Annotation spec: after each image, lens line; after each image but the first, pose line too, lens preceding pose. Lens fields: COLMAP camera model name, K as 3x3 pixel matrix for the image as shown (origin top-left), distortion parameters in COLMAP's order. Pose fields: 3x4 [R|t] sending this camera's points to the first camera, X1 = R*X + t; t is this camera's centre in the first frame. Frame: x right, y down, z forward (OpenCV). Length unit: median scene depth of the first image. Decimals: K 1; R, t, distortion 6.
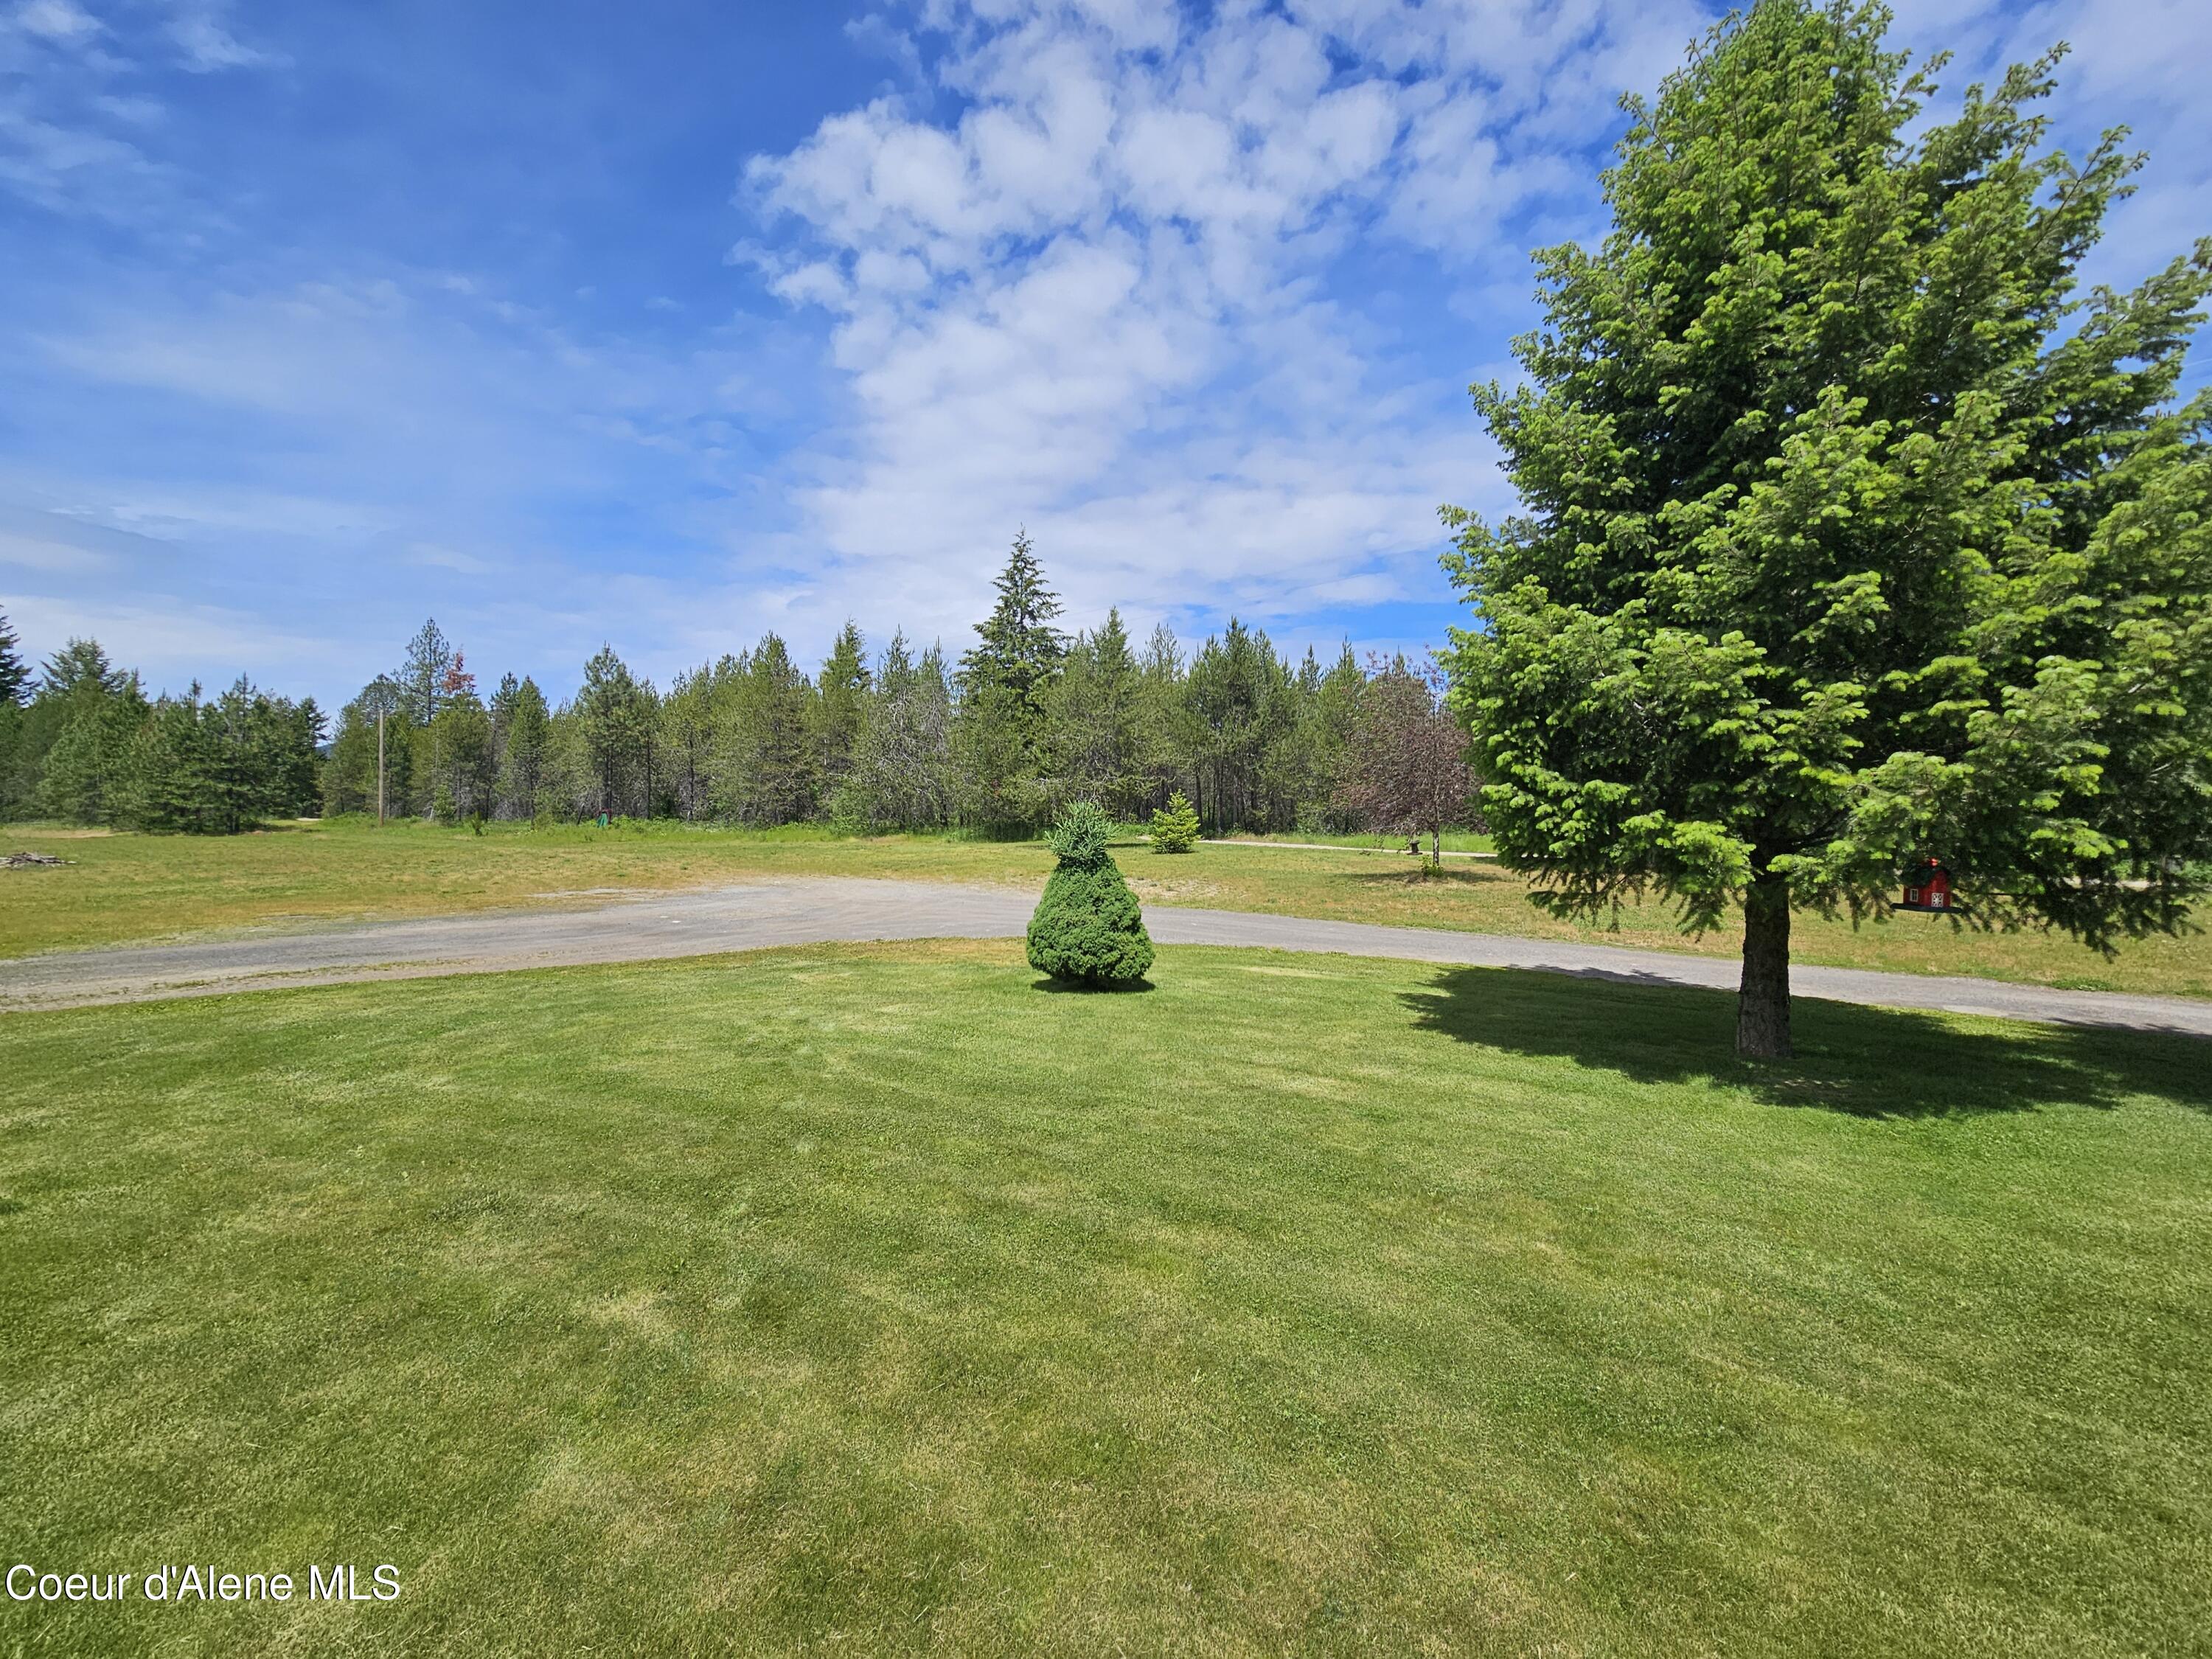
lens RADIAL K [[913.7, 0, 1103.4], [0, 913.7, 827.4], [0, 0, 1]] dist [-0.004389, 0.000183]
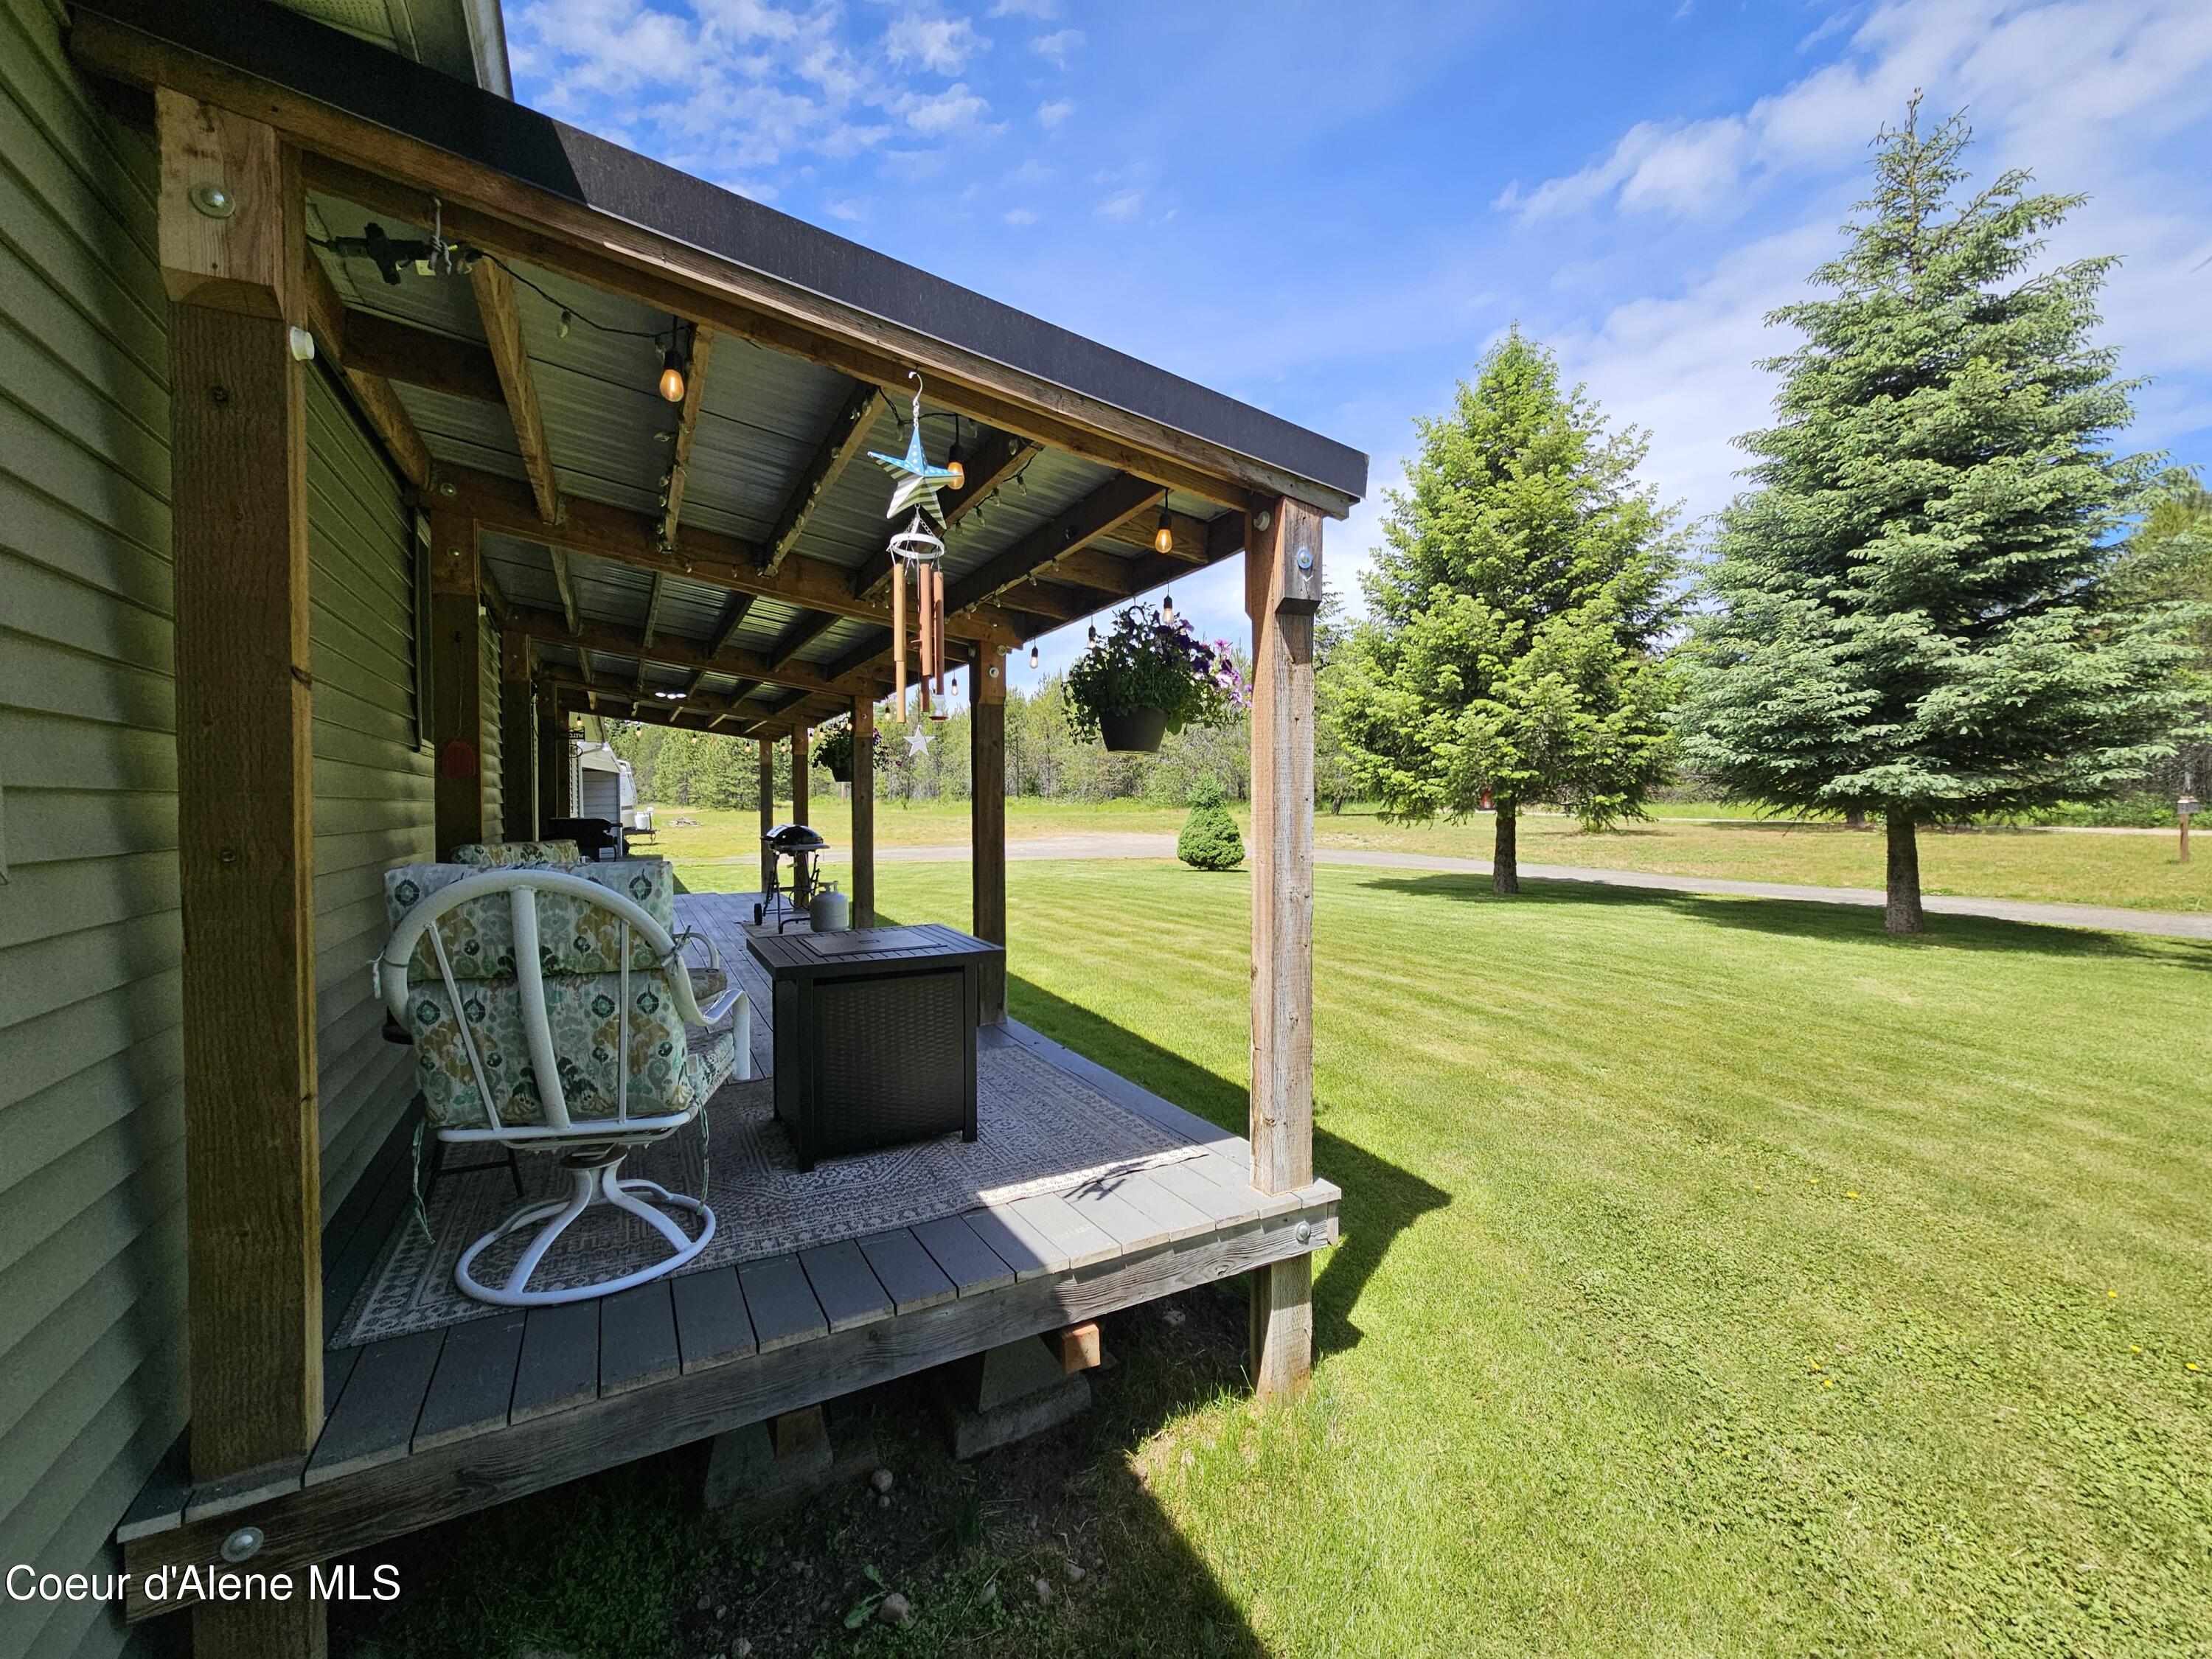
lens RADIAL K [[913.7, 0, 1106.8], [0, 913.7, 824.5], [0, 0, 1]] dist [-0.004389, 0.000183]
pose [[0.931401, -0.000725, -0.363994, 0.092107], [0.007687, 0.999814, 0.017678, 0.008716], [0.363914, -0.019263, 0.931234, -0.161747]]
